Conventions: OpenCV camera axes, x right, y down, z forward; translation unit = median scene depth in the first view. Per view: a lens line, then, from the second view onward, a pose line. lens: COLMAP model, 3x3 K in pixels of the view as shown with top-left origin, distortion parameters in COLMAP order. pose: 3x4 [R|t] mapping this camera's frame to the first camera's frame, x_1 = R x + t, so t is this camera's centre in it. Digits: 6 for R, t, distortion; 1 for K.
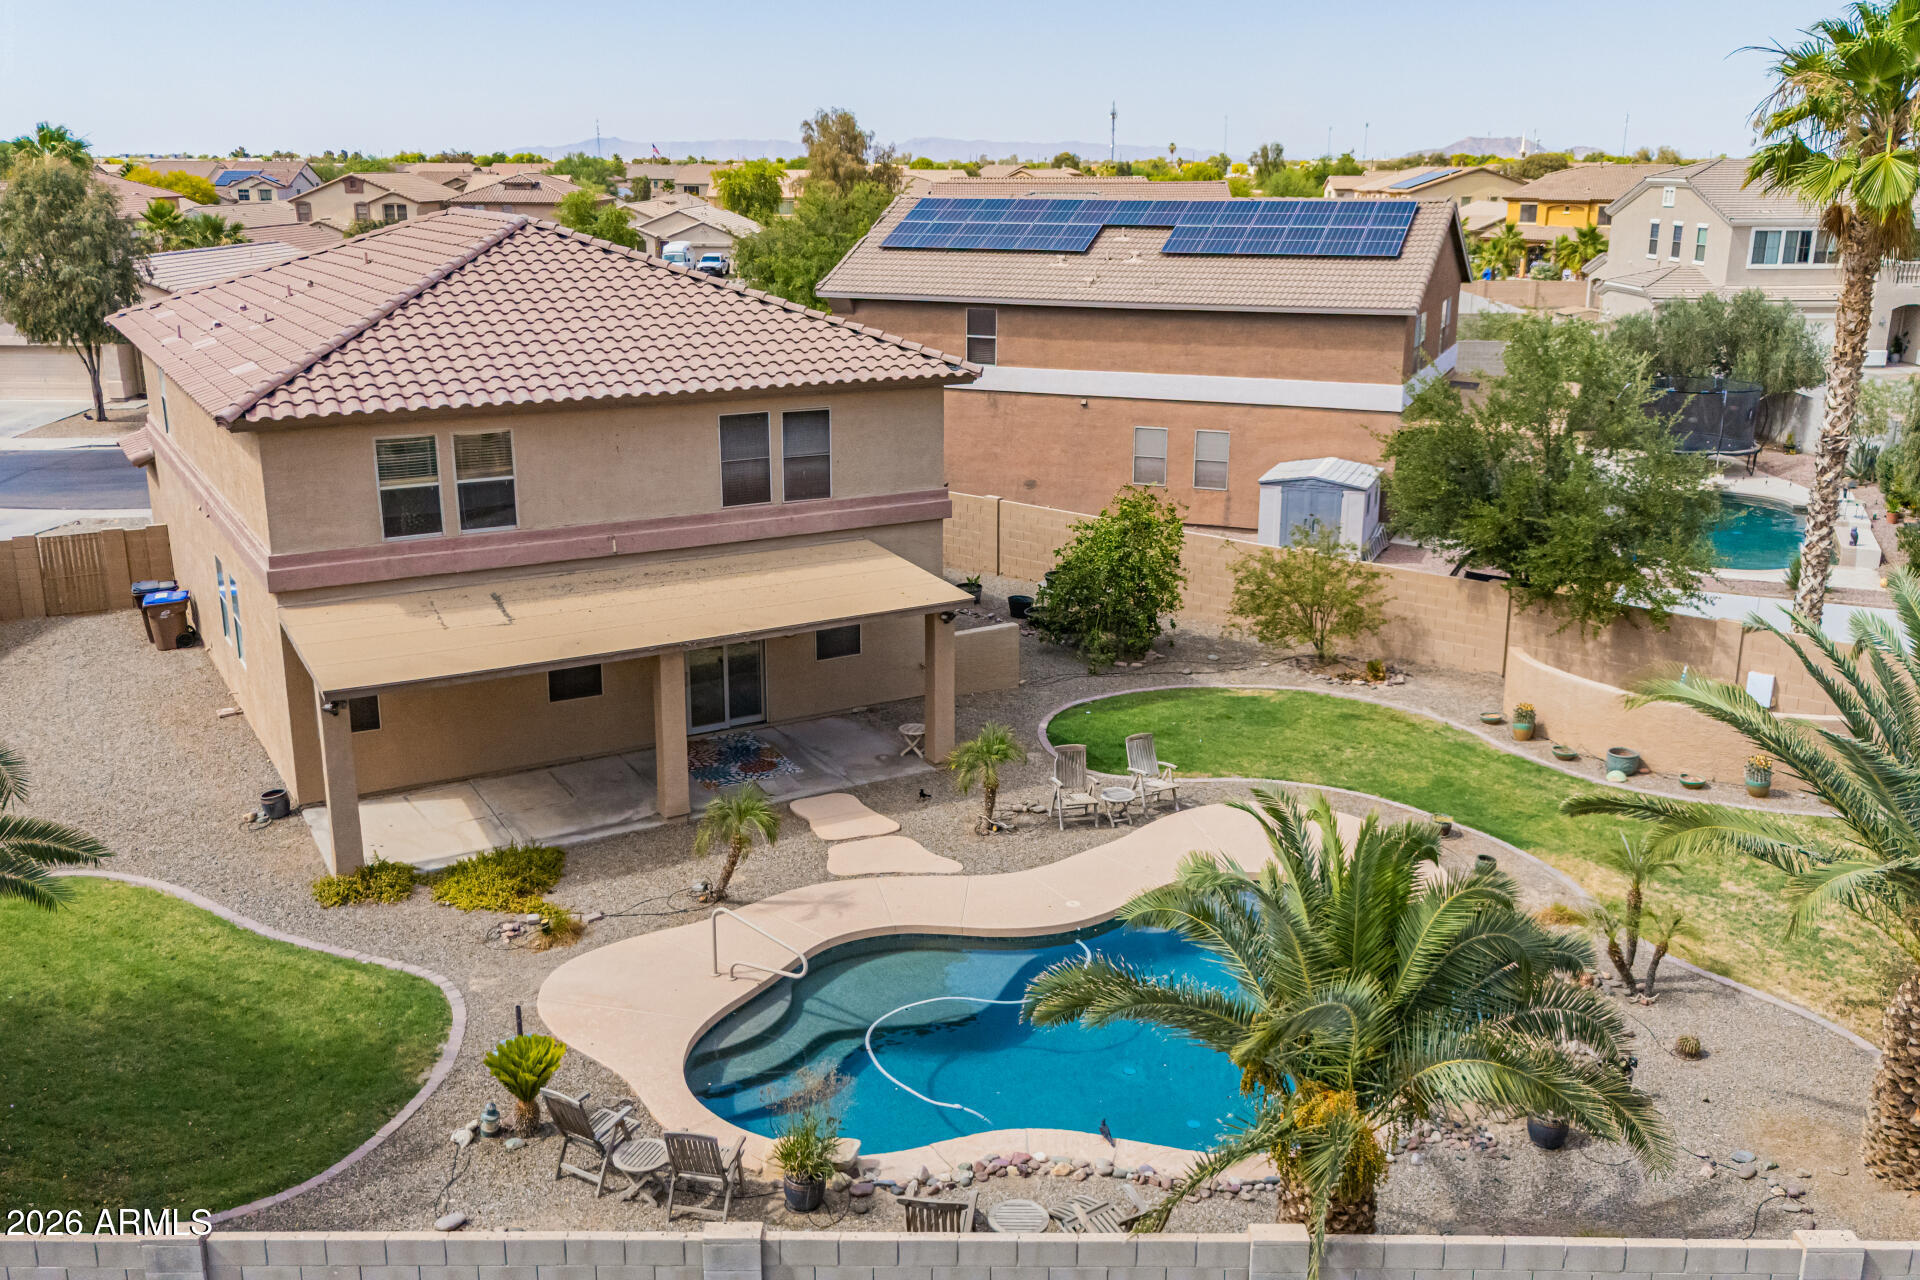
lens RADIAL K [[1659.4, 0, 960.0], [0, 1659.4, 640.0], [0, 0, 1]] dist [0.114564, -0.223808]
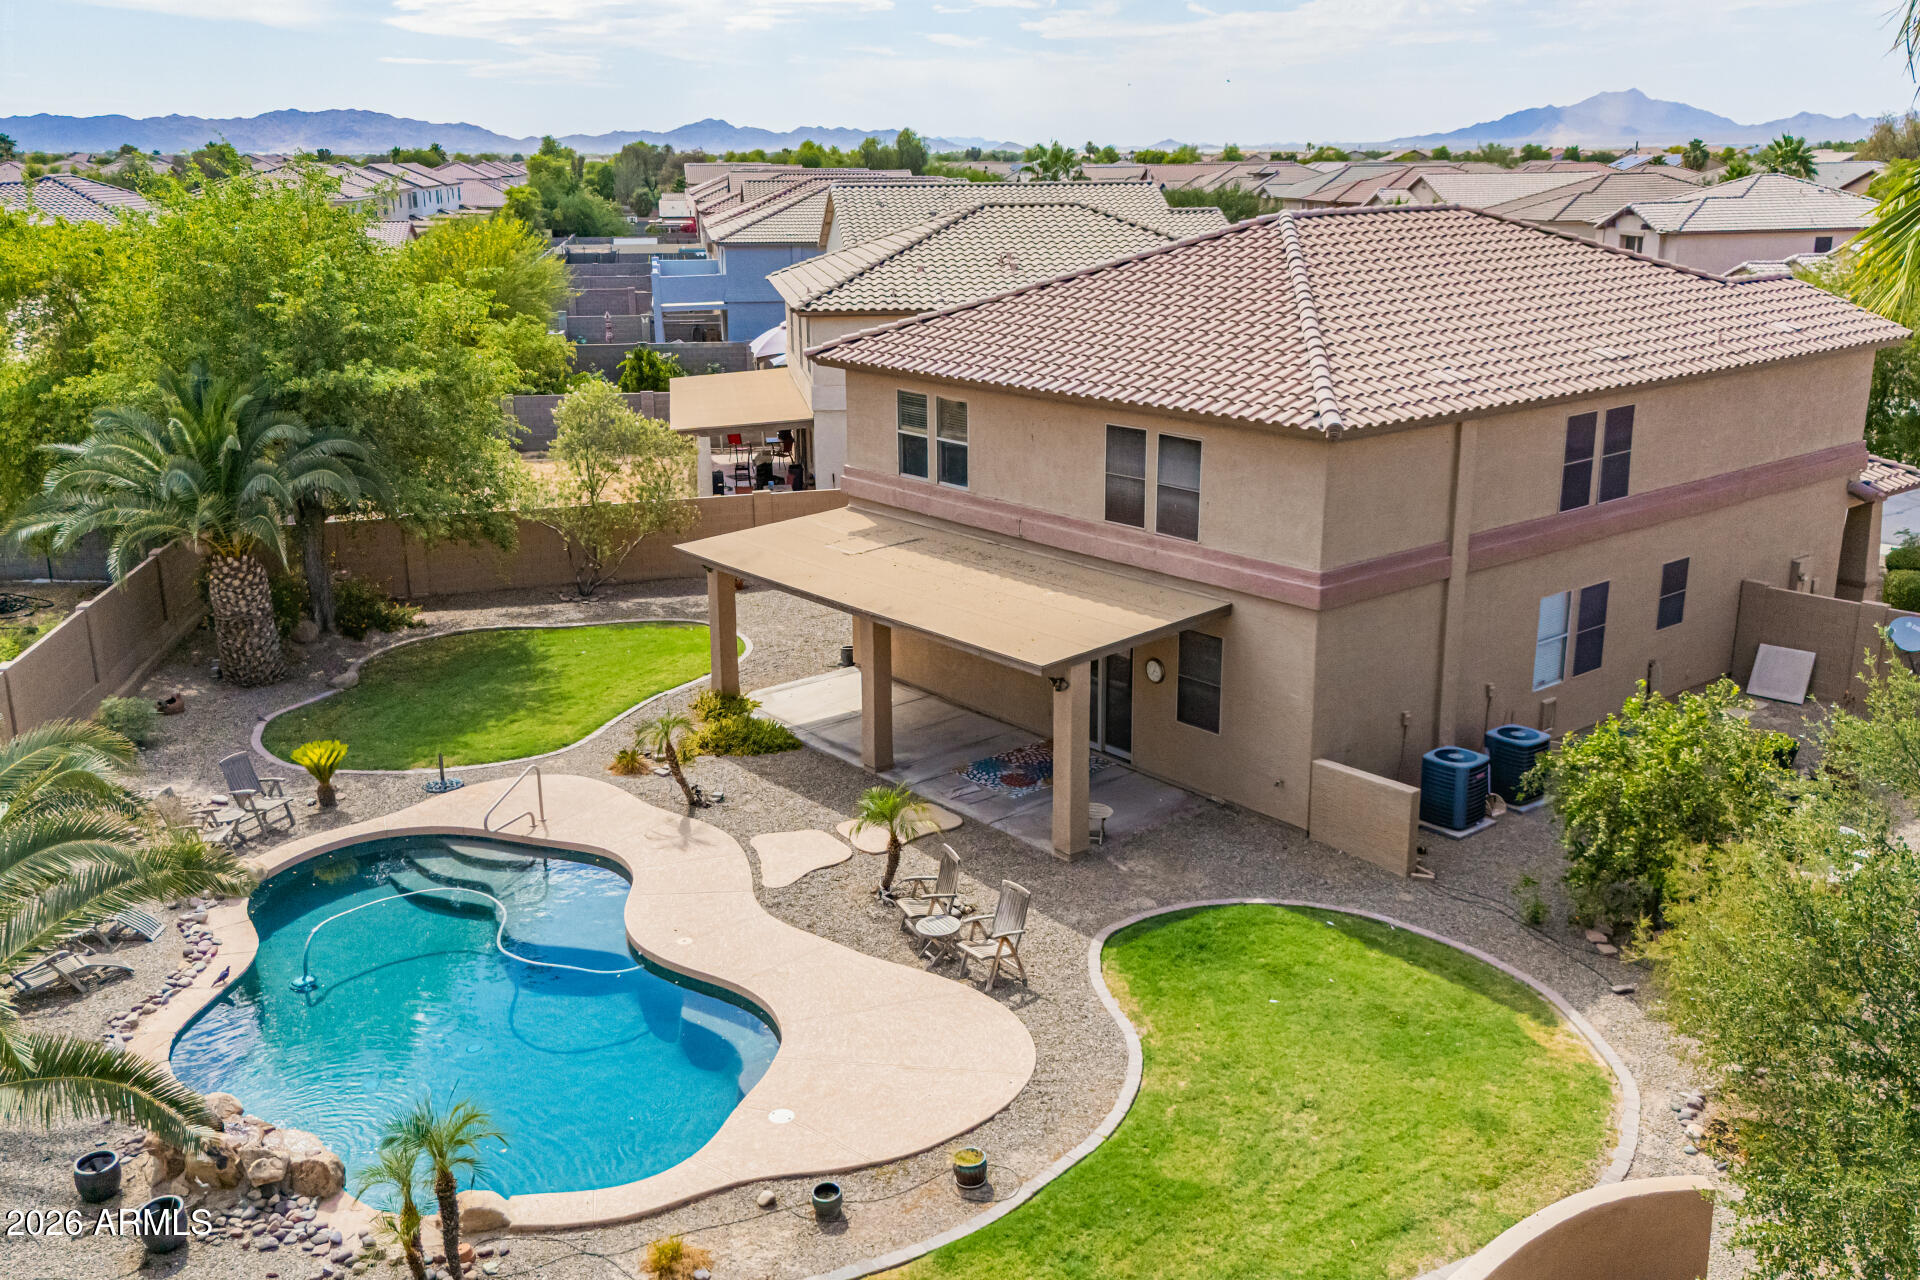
lens RADIAL K [[1659.4, 0, 960.0], [0, 1659.4, 640.0], [0, 0, 1]] dist [0.114564, -0.223808]
pose [[0.165224, 0.269889, -0.948610, 0.763341], [-0.262693, 0.939126, 0.221436, -0.204540], [0.950628, 0.212606, 0.226064, 0.724120]]
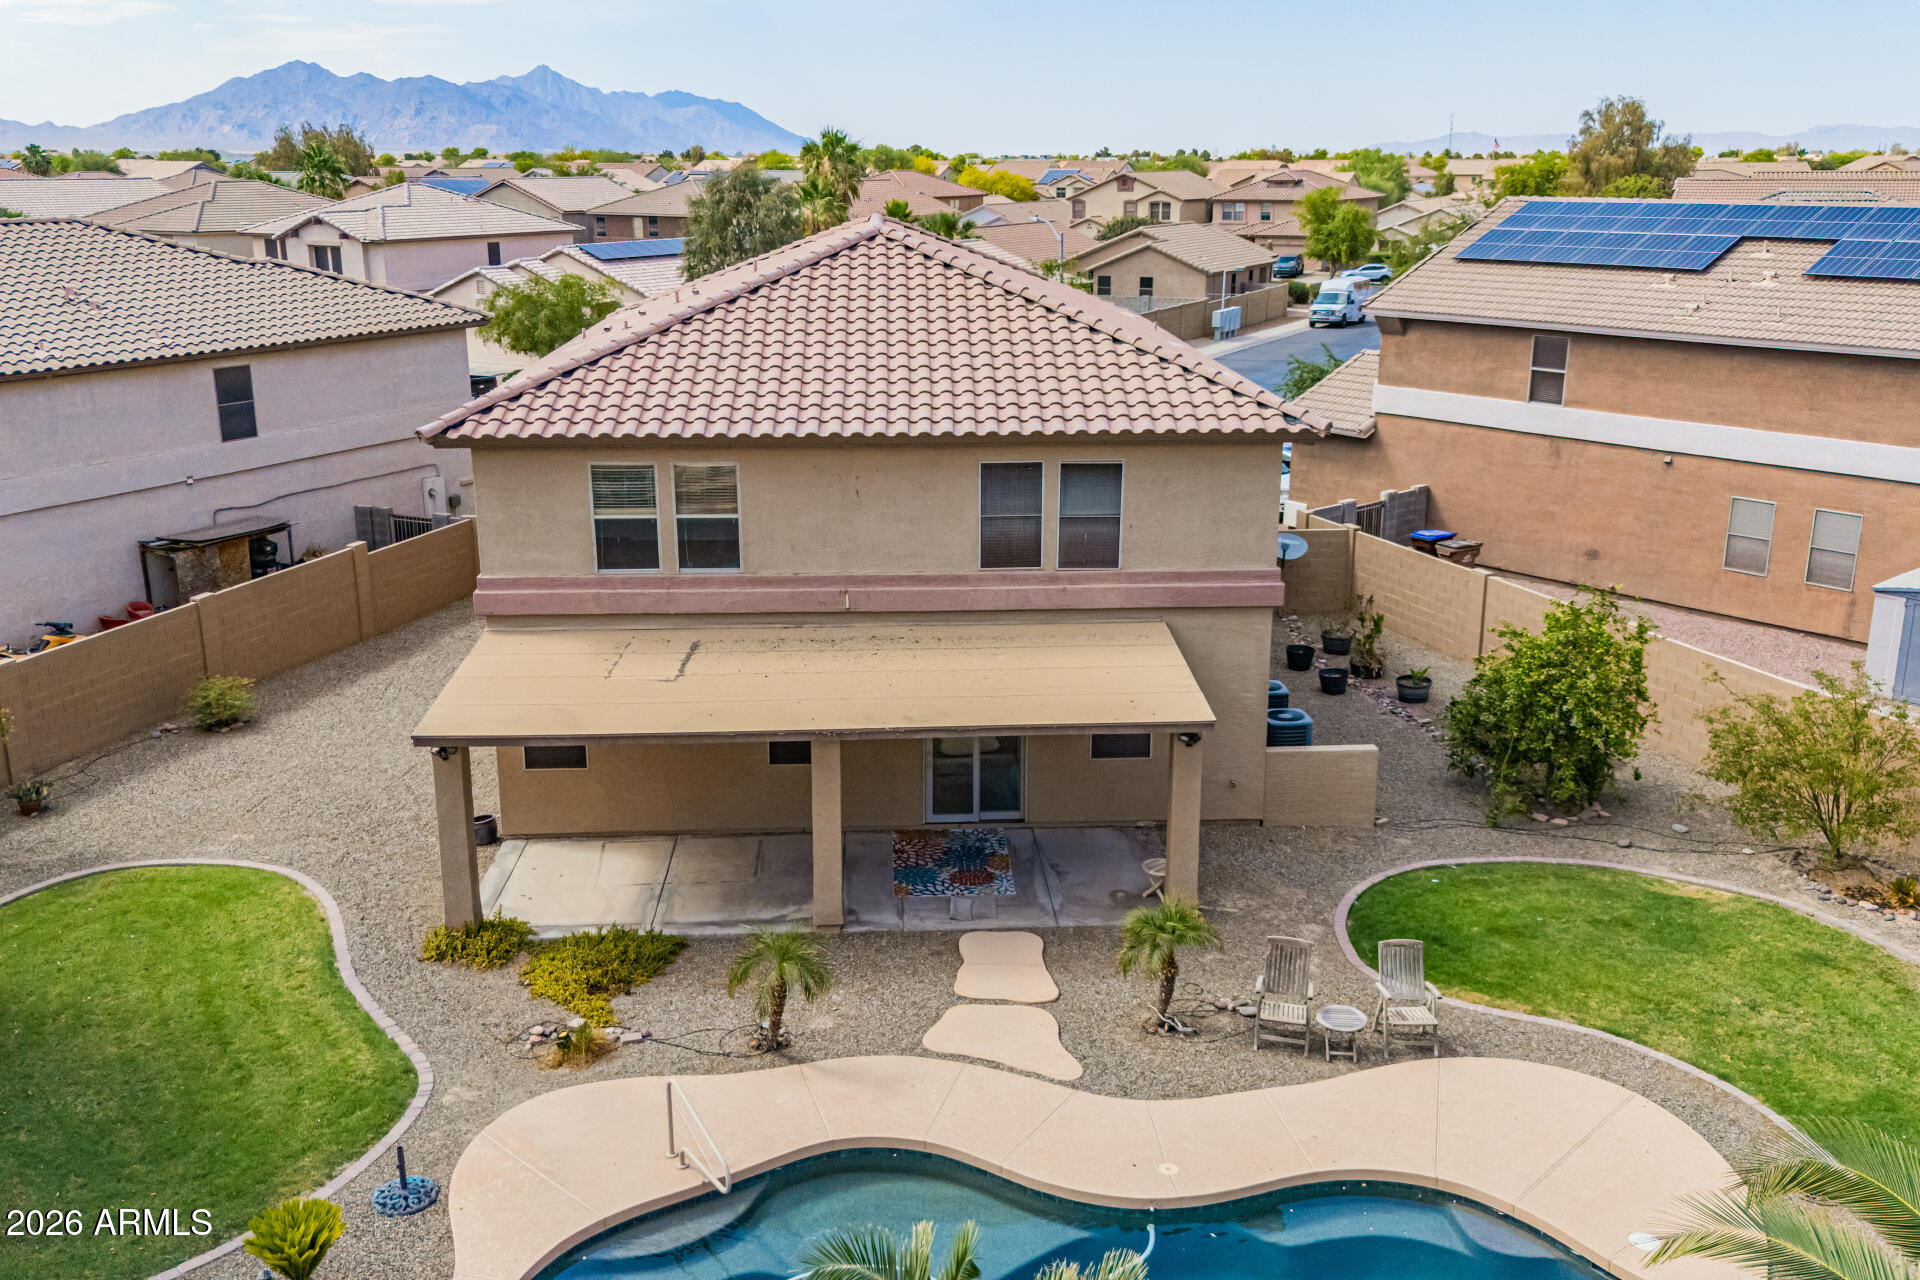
lens RADIAL K [[1659.4, 0, 960.0], [0, 1659.4, 640.0], [0, 0, 1]] dist [0.114564, -0.223808]
pose [[0.889428, 0.124651, -0.439750, 0.228143], [-0.123593, 0.991843, 0.031169, -0.068956], [0.440048, 0.026627, 0.897579, 0.231865]]
